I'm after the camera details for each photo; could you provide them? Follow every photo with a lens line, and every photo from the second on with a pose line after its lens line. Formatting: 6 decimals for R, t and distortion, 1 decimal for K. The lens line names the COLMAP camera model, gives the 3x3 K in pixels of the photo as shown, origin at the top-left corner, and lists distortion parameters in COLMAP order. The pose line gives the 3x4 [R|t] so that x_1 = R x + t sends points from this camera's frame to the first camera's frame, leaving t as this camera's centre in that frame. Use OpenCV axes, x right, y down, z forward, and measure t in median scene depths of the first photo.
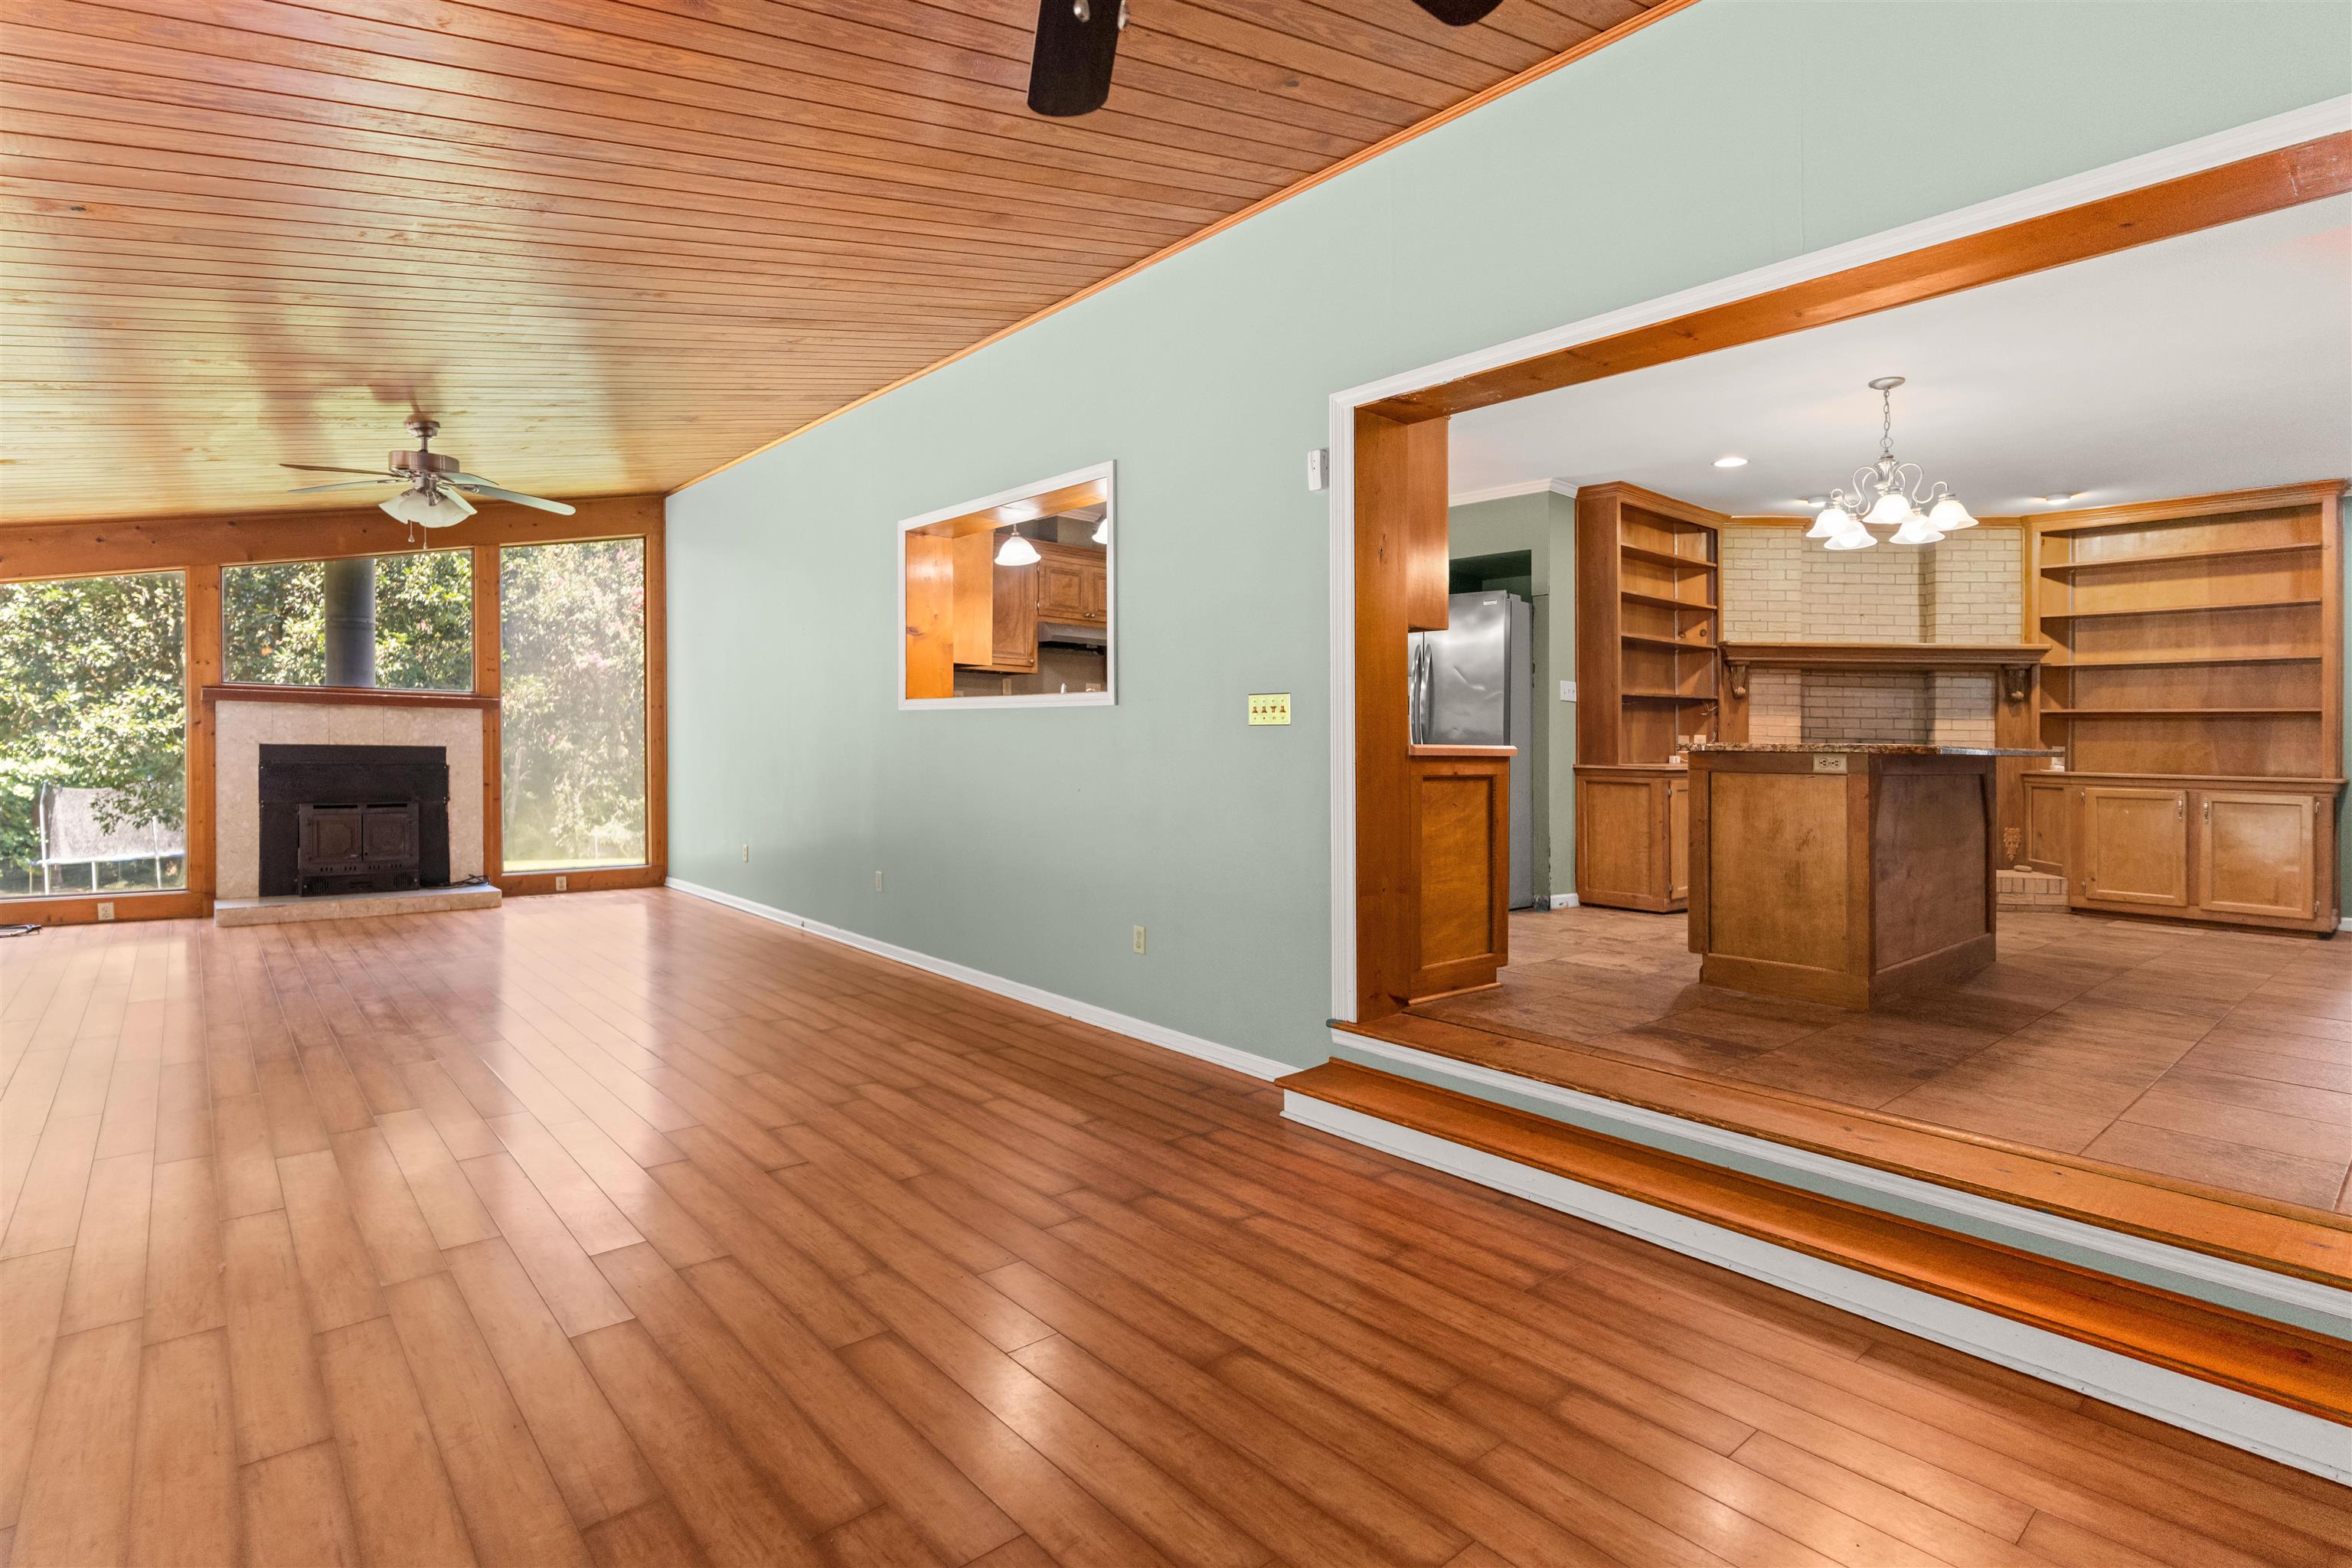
lens RADIAL K [[1135.8, 0, 1184.4], [0, 1135.8, 736.4], [0, 0, 1]] dist [-0.001840, -0.000311]
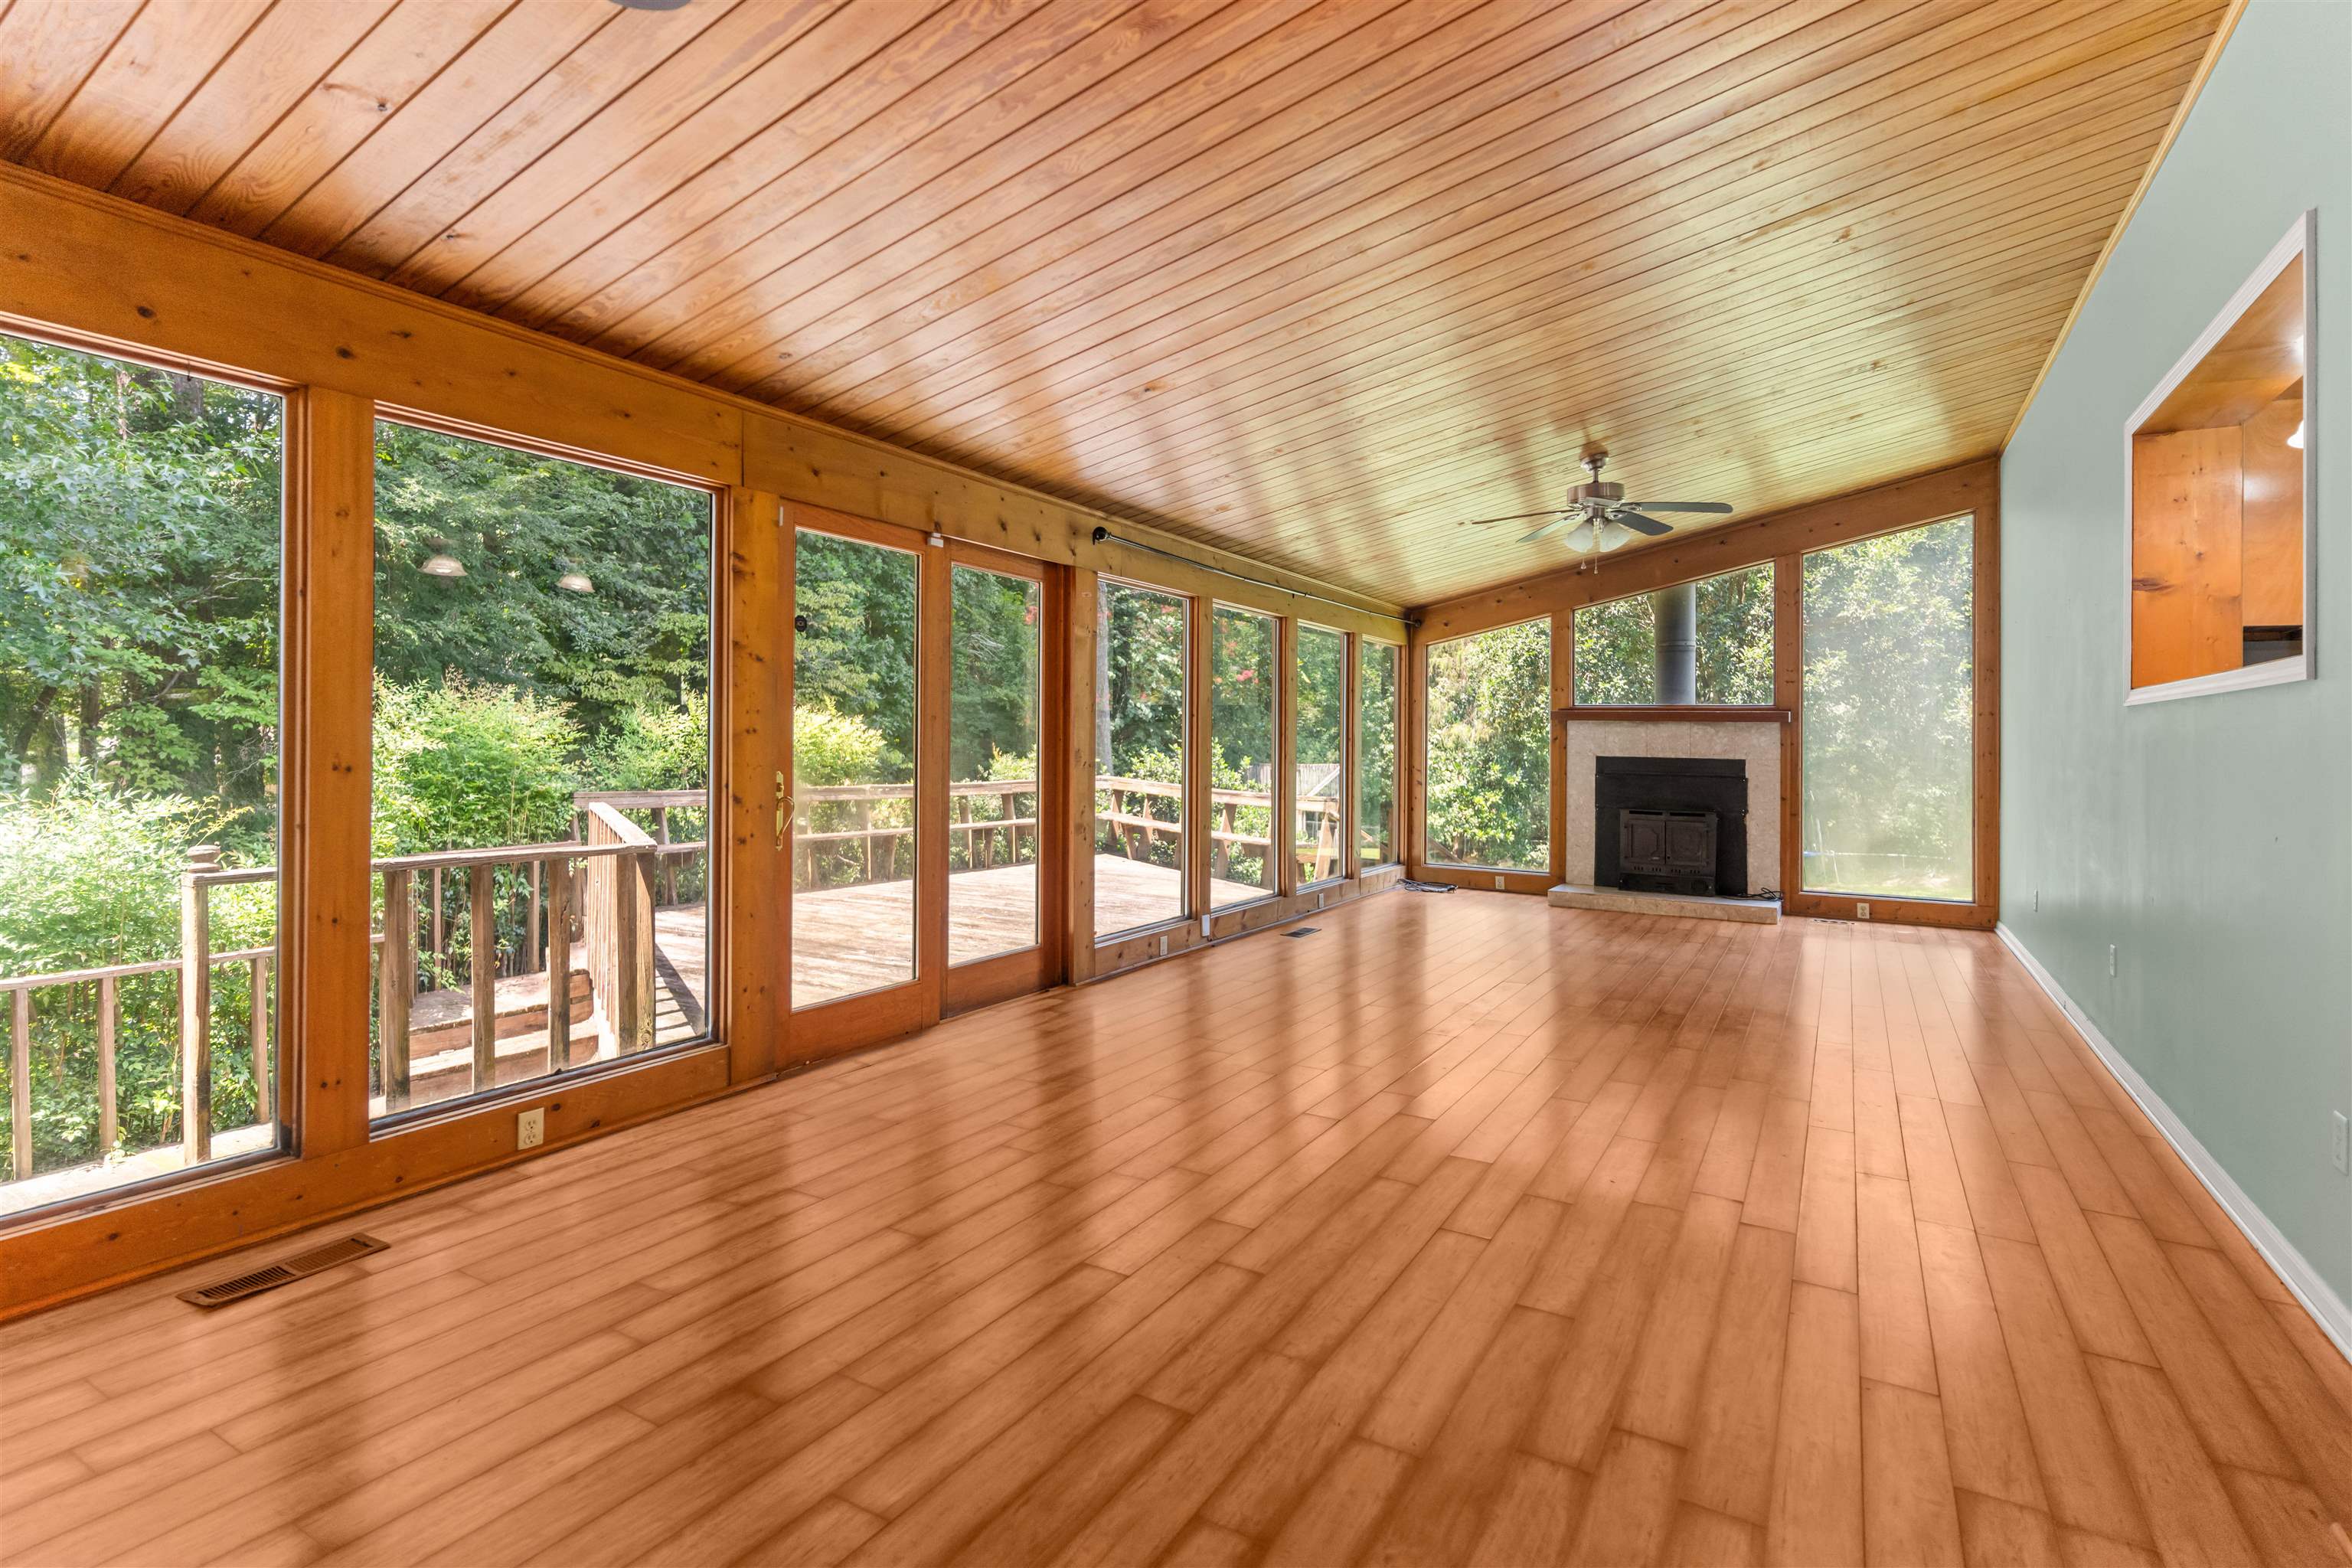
lens RADIAL K [[1138.7, 0, 1175.7], [0, 1138.7, 744.9], [0, 0, 1]] dist [0.001970, 0.000619]
pose [[0.308722, -0.006834, -0.951128, 0.185124], [-0.001621, 0.999969, -0.007711, 0.005074], [0.951151, 0.003922, 0.308701, 0.230128]]
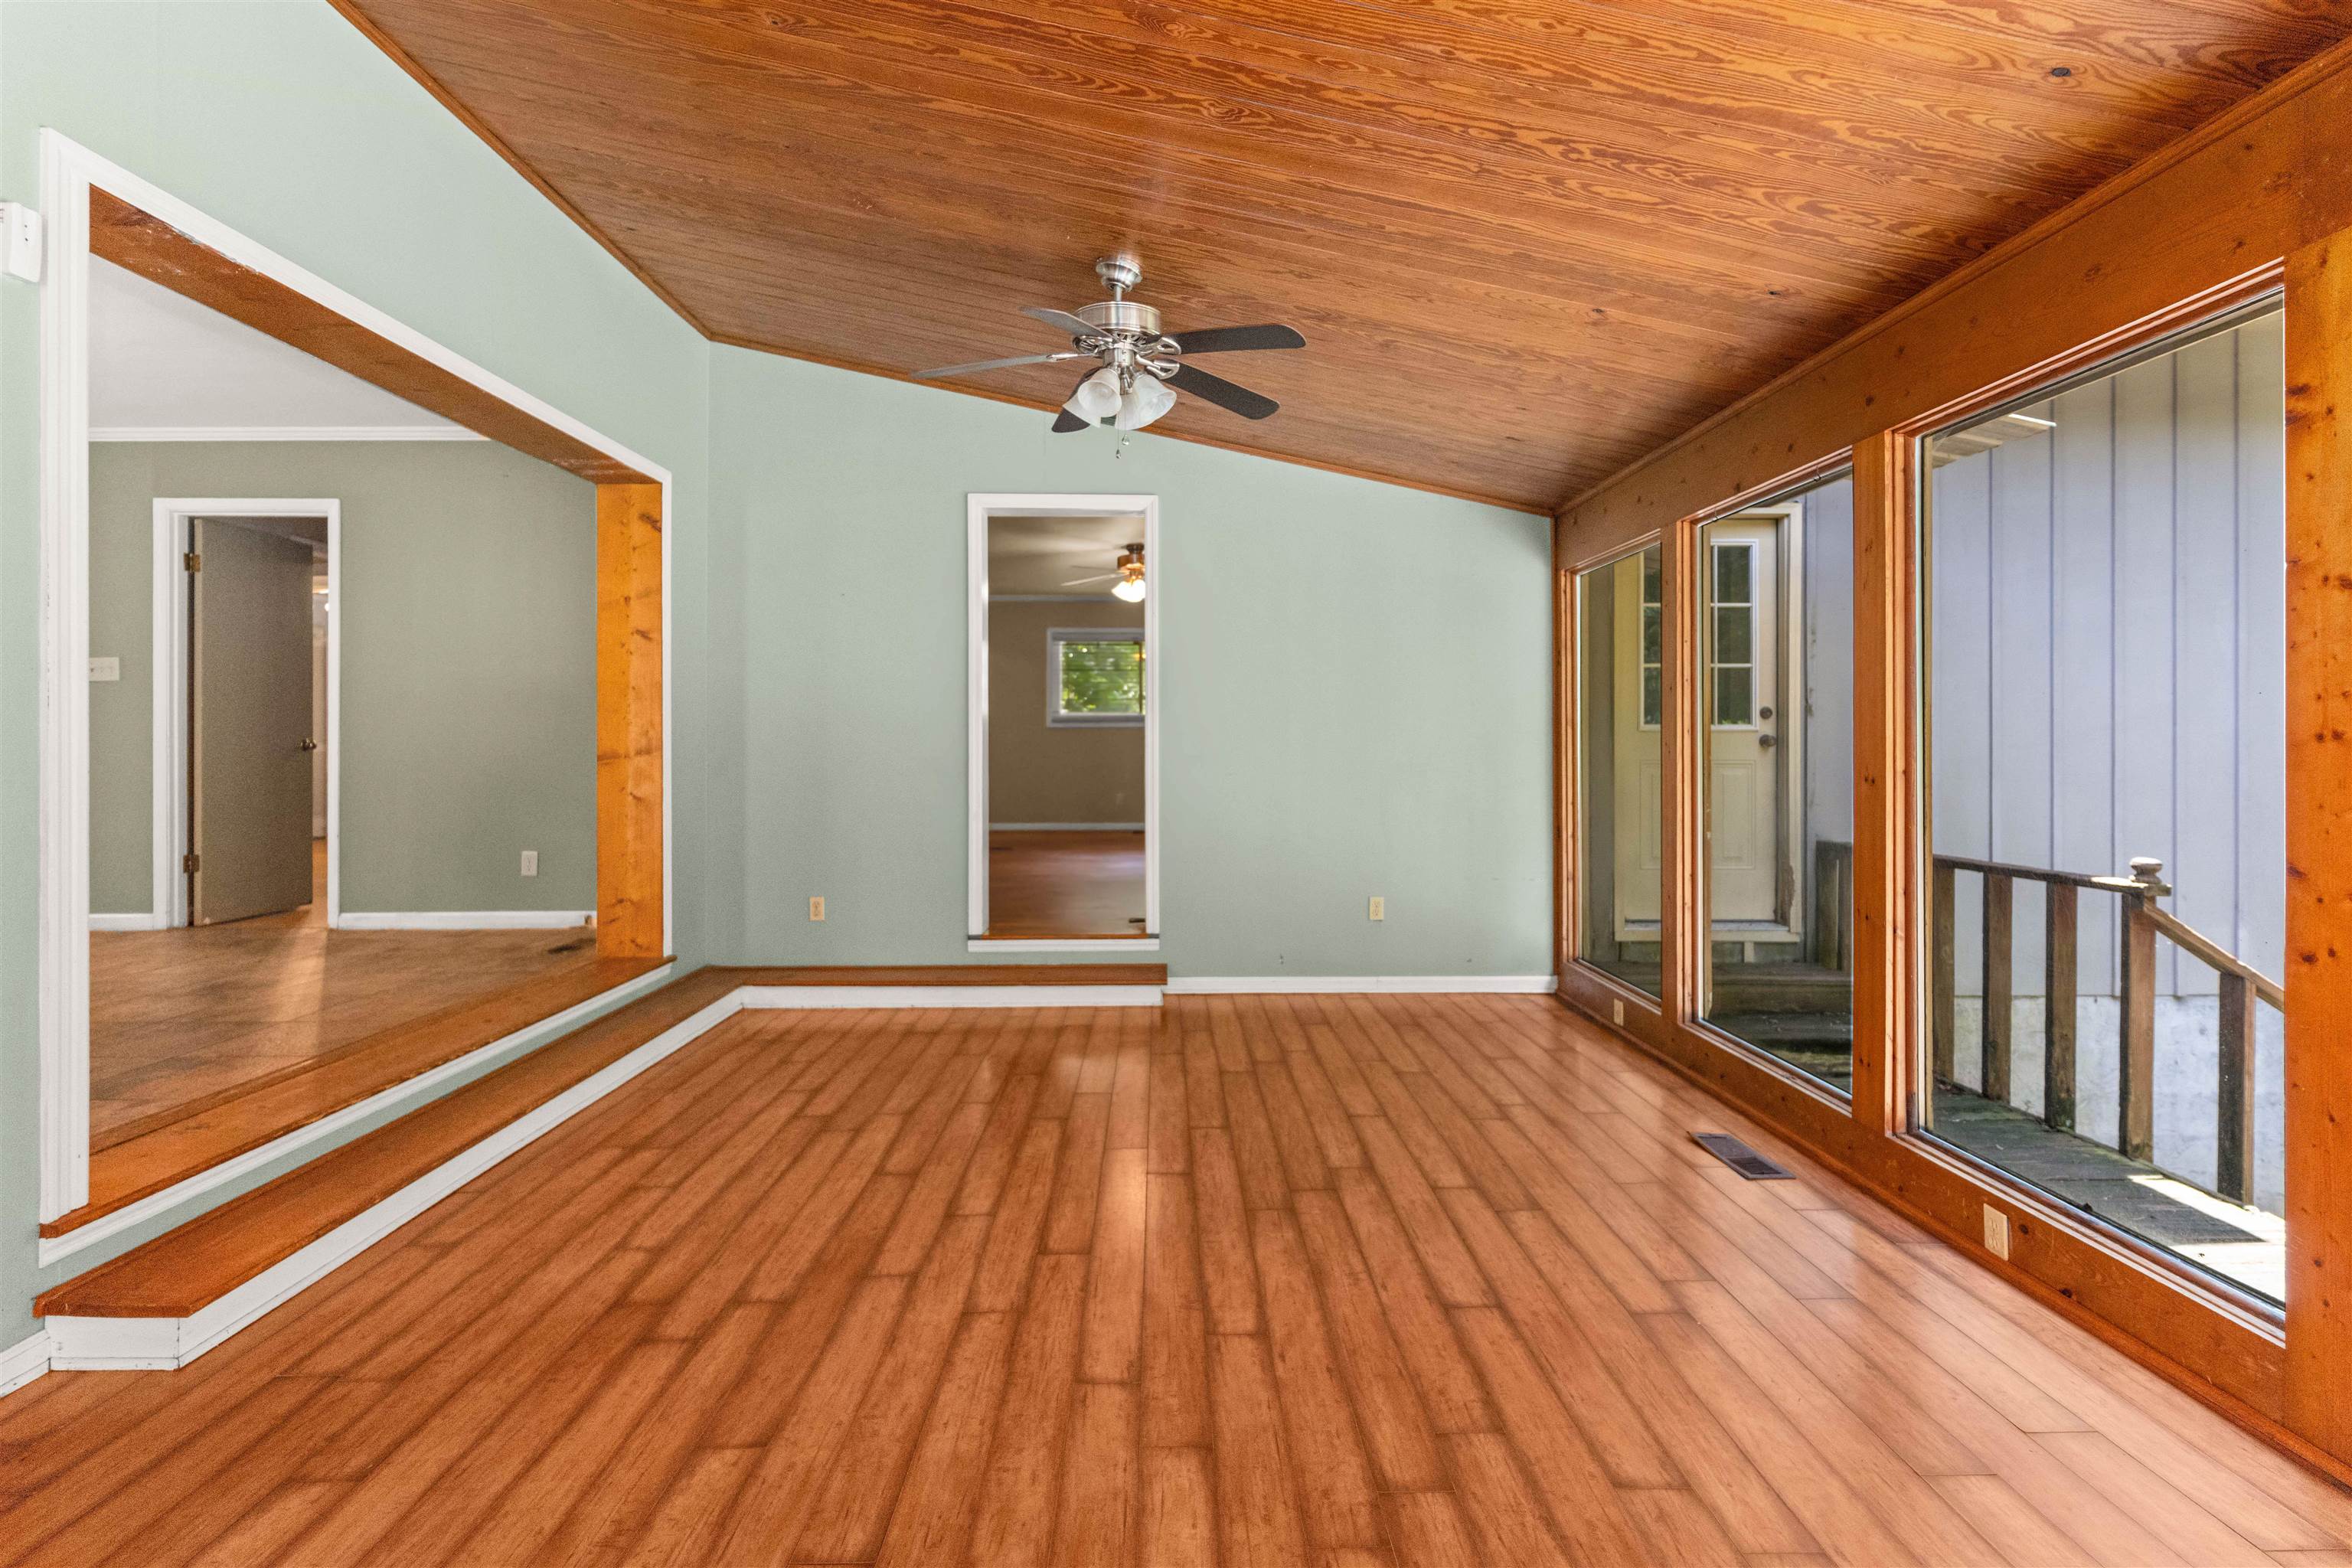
lens RADIAL K [[1138.7, 0, 1175.7], [0, 1138.7, 744.9], [0, 0, 1]] dist [0.001970, 0.000619]
pose [[-0.758822, -0.013692, 0.651154, -0.358509], [-0.014553, 0.999886, 0.004066, -0.000491], [-0.651136, -0.006391, -0.758934, 0.577080]]
